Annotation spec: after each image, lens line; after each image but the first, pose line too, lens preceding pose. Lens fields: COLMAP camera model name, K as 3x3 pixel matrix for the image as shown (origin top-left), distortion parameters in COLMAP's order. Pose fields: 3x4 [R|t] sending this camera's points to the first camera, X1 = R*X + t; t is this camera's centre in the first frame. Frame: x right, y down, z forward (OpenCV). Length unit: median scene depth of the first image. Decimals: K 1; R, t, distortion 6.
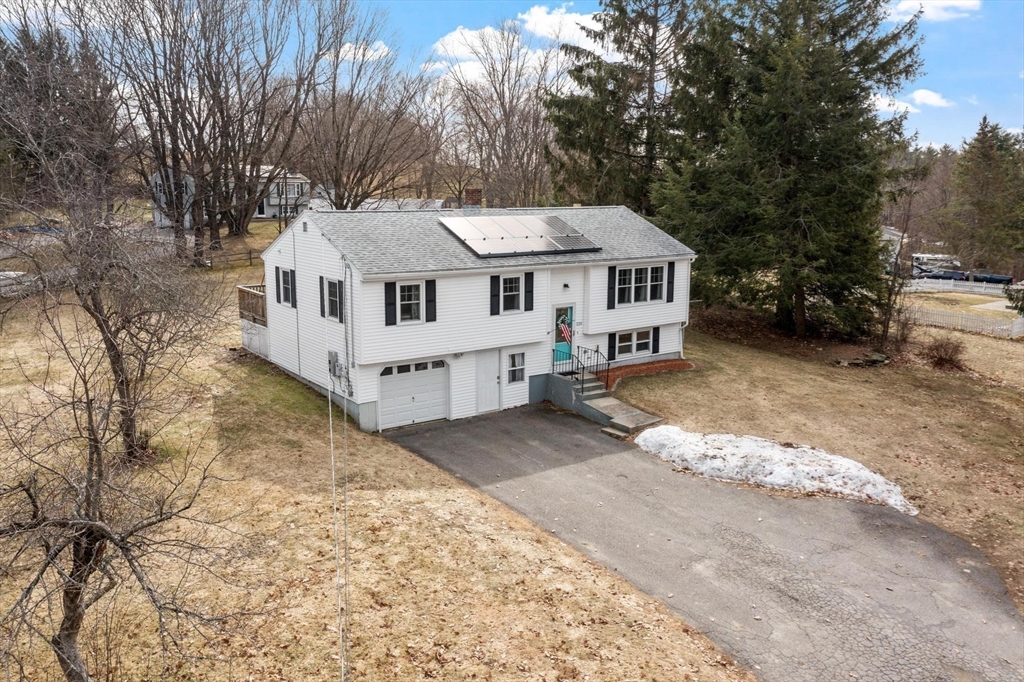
lens RADIAL K [[821.0, 0, 512.2], [0, 821.0, 342.2], [0, 0, 1]] dist [-0.003200, 0.008852]
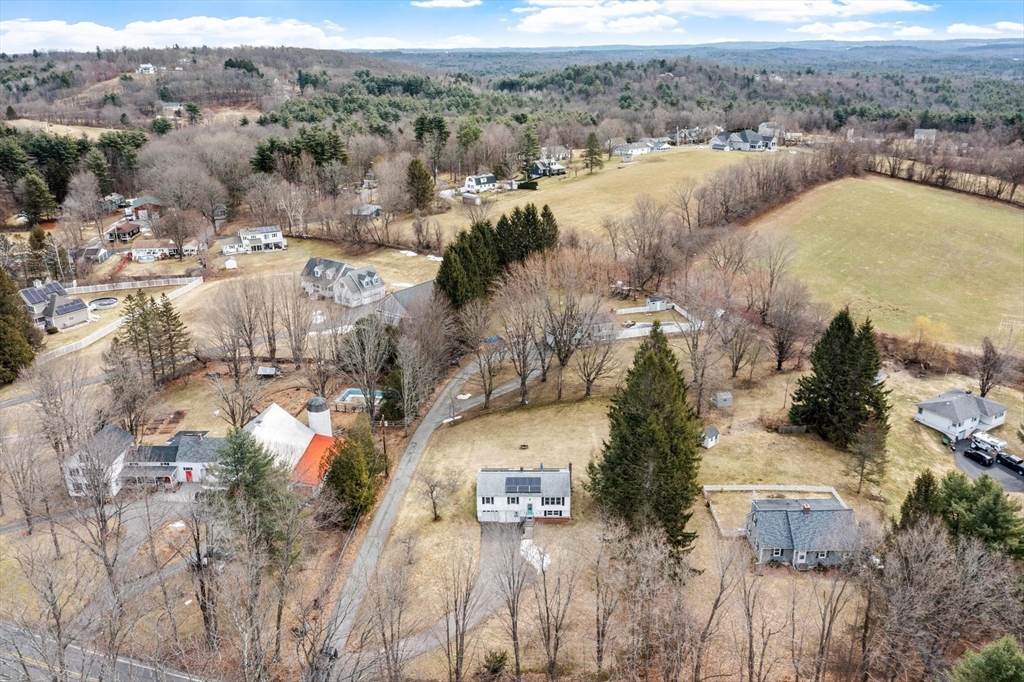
lens RADIAL K [[821.0, 0, 511.9], [0, 821.0, 342.1], [0, 0, 1]] dist [-0.003200, 0.008852]
pose [[0.787357, 0.198186, -0.583773, 2.316741], [-0.095654, 0.974724, 0.201898, -1.715221], [0.609031, -0.103126, 0.786413, -2.340610]]
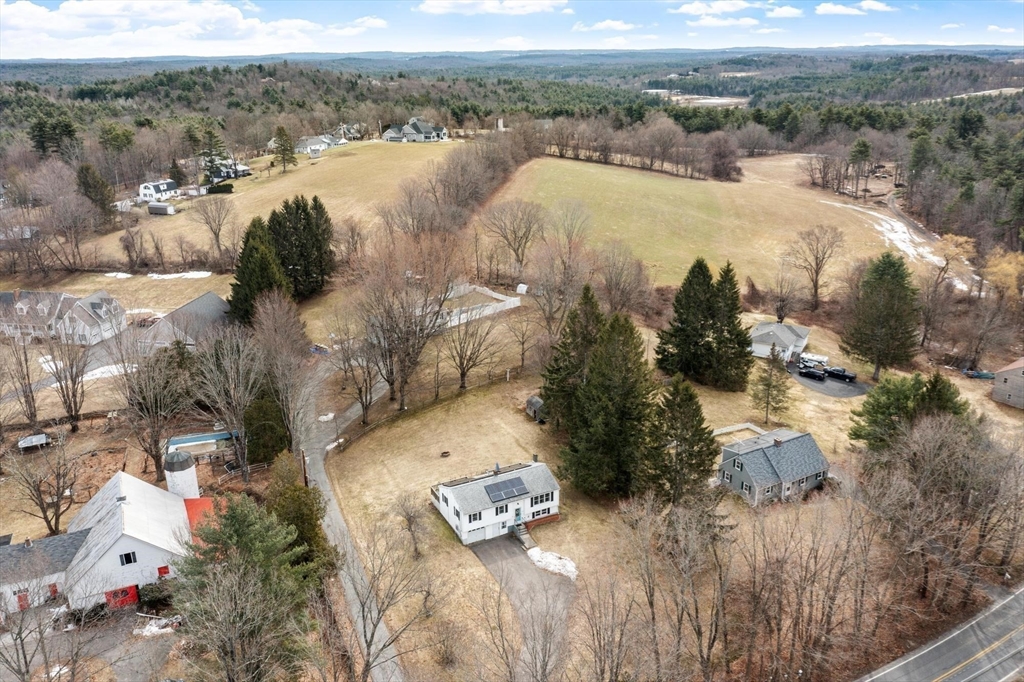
lens RADIAL K [[821.0, 0, 512.5], [0, 821.0, 339.5], [0, 0, 1]] dist [-0.003200, 0.008852]
pose [[0.986711, 0.039616, -0.157580, 0.592505], [-0.014242, 0.987176, 0.159000, -1.384064], [0.161858, -0.154643, 0.974622, -2.507025]]
